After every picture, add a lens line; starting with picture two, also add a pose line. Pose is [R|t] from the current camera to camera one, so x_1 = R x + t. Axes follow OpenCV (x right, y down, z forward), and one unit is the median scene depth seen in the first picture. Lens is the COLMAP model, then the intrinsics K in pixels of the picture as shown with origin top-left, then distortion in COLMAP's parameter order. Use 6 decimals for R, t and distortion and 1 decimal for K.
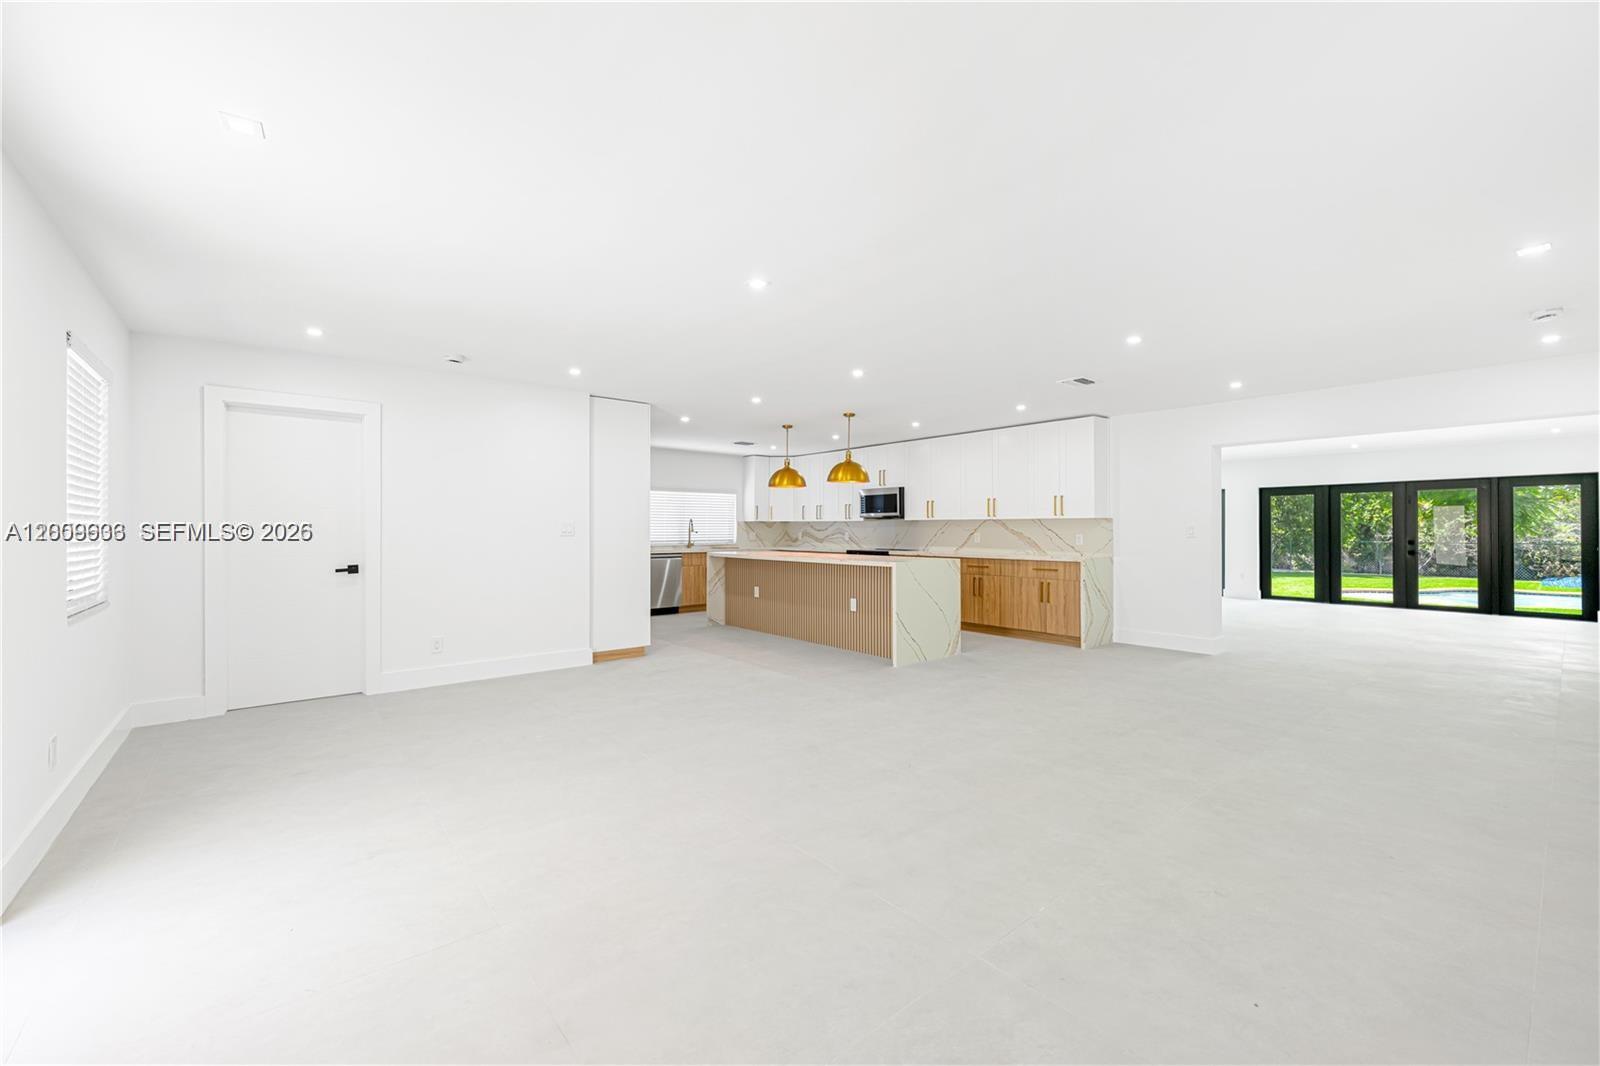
lens RADIAL K [[636.5, 0, 800.0], [0, 636.5, 533.0], [0, 0, 1]] dist [-0.000460, 0.000003]
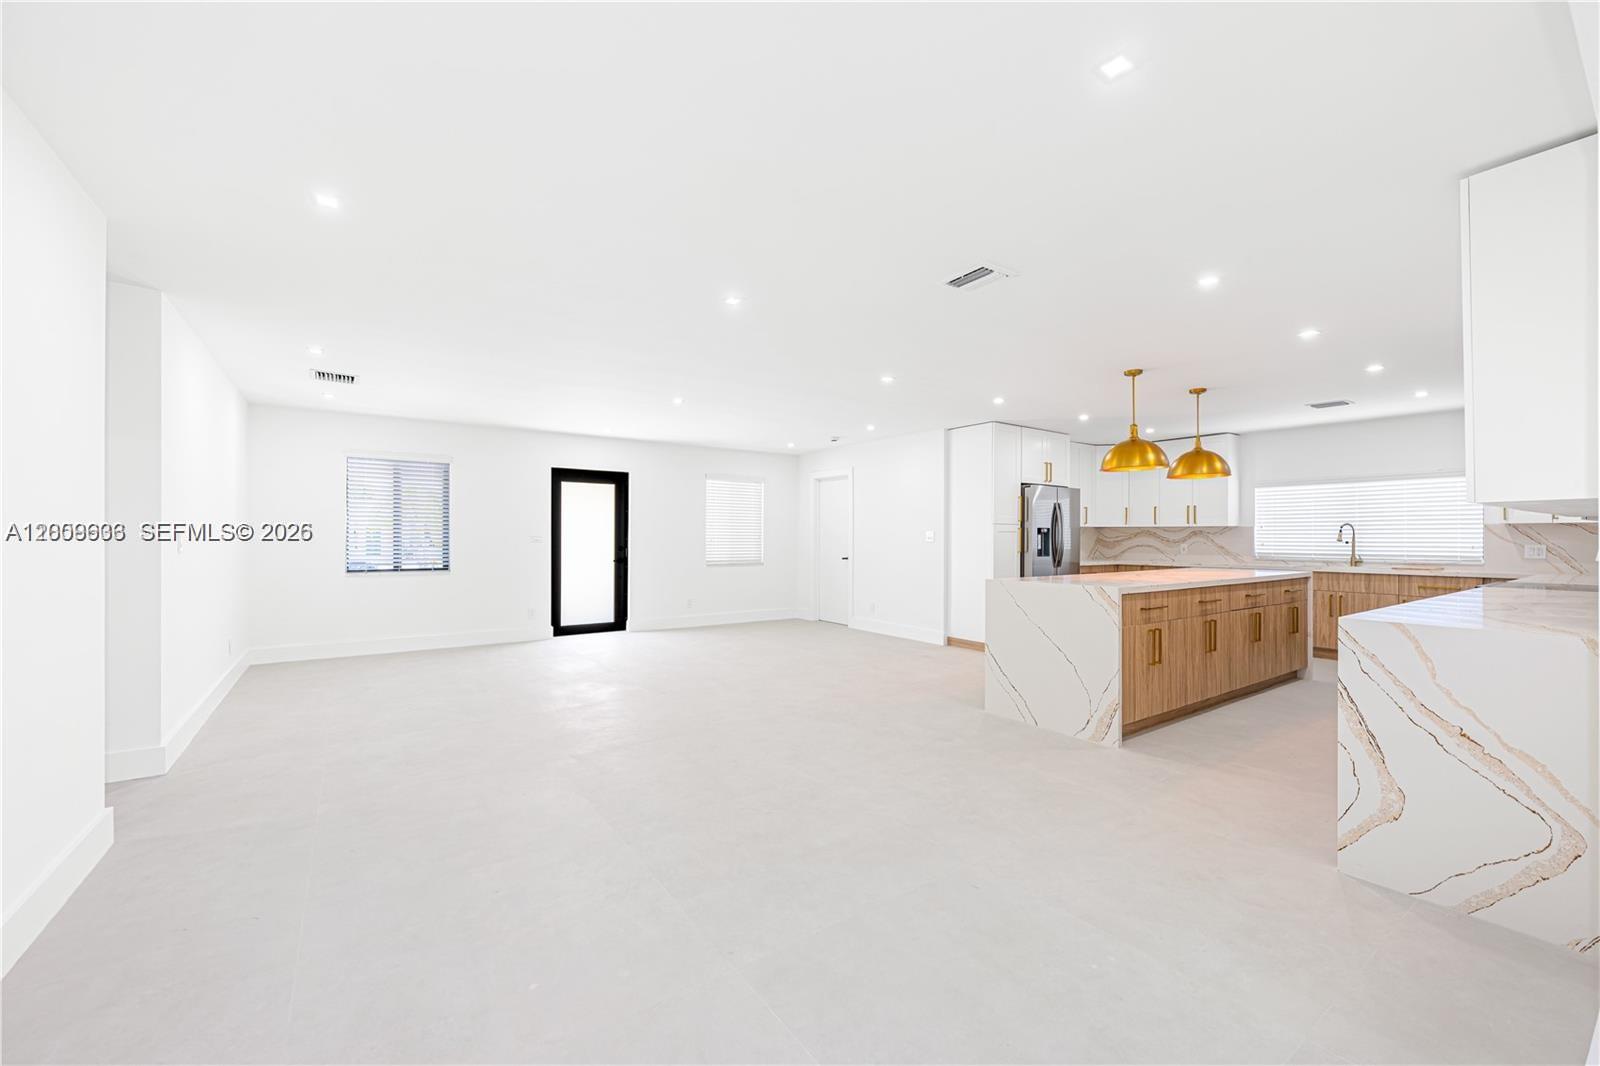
lens RADIAL K [[636.5, 0, 800.0], [0, 636.5, 533.0], [0, 0, 1]] dist [-0.000460, 0.000003]
pose [[-0.080007, -0.004350, -0.996785, 0.540808], [-0.007875, 0.999962, -0.003731, -0.004090], [0.996763, 0.007551, -0.080038, 0.468888]]
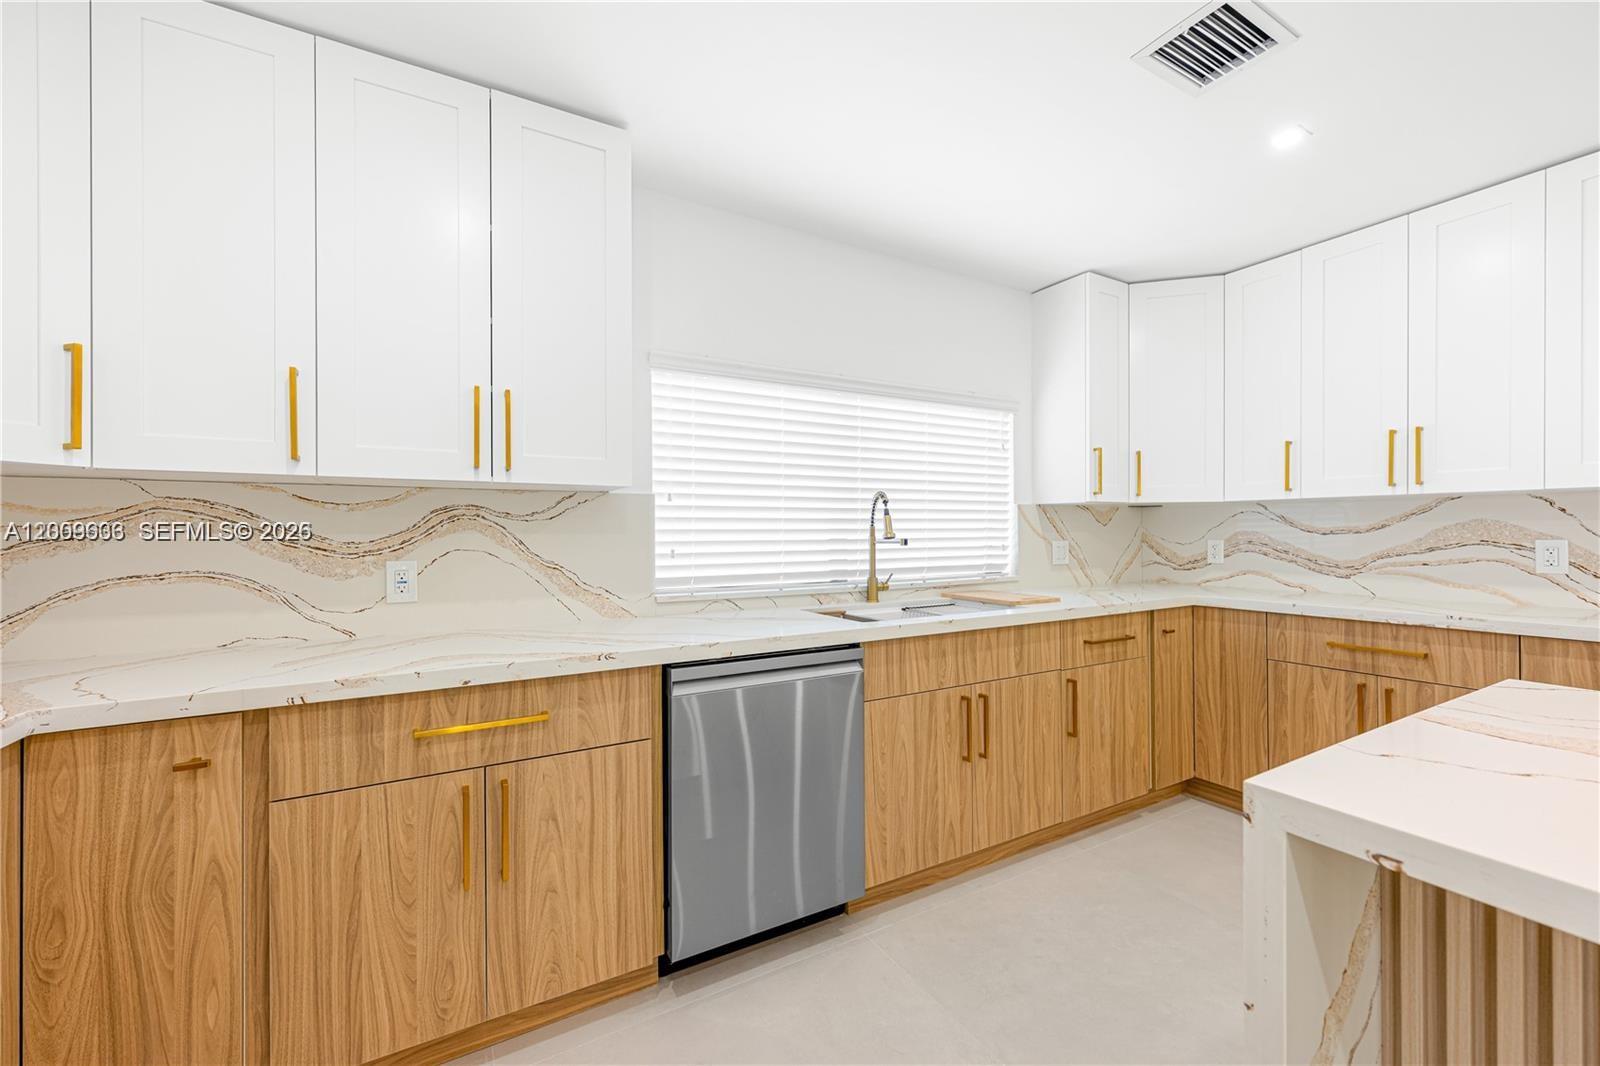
lens RADIAL K [[636.5, 0, 800.0], [0, 636.5, 533.0], [0, 0, 1]] dist [-0.000460, 0.000003]
pose [[0.983053, -0.006262, -0.183215, -0.153725], [0.004841, 0.999955, -0.008200, -0.002852], [0.183258, 0.007174, 0.983039, 0.726560]]
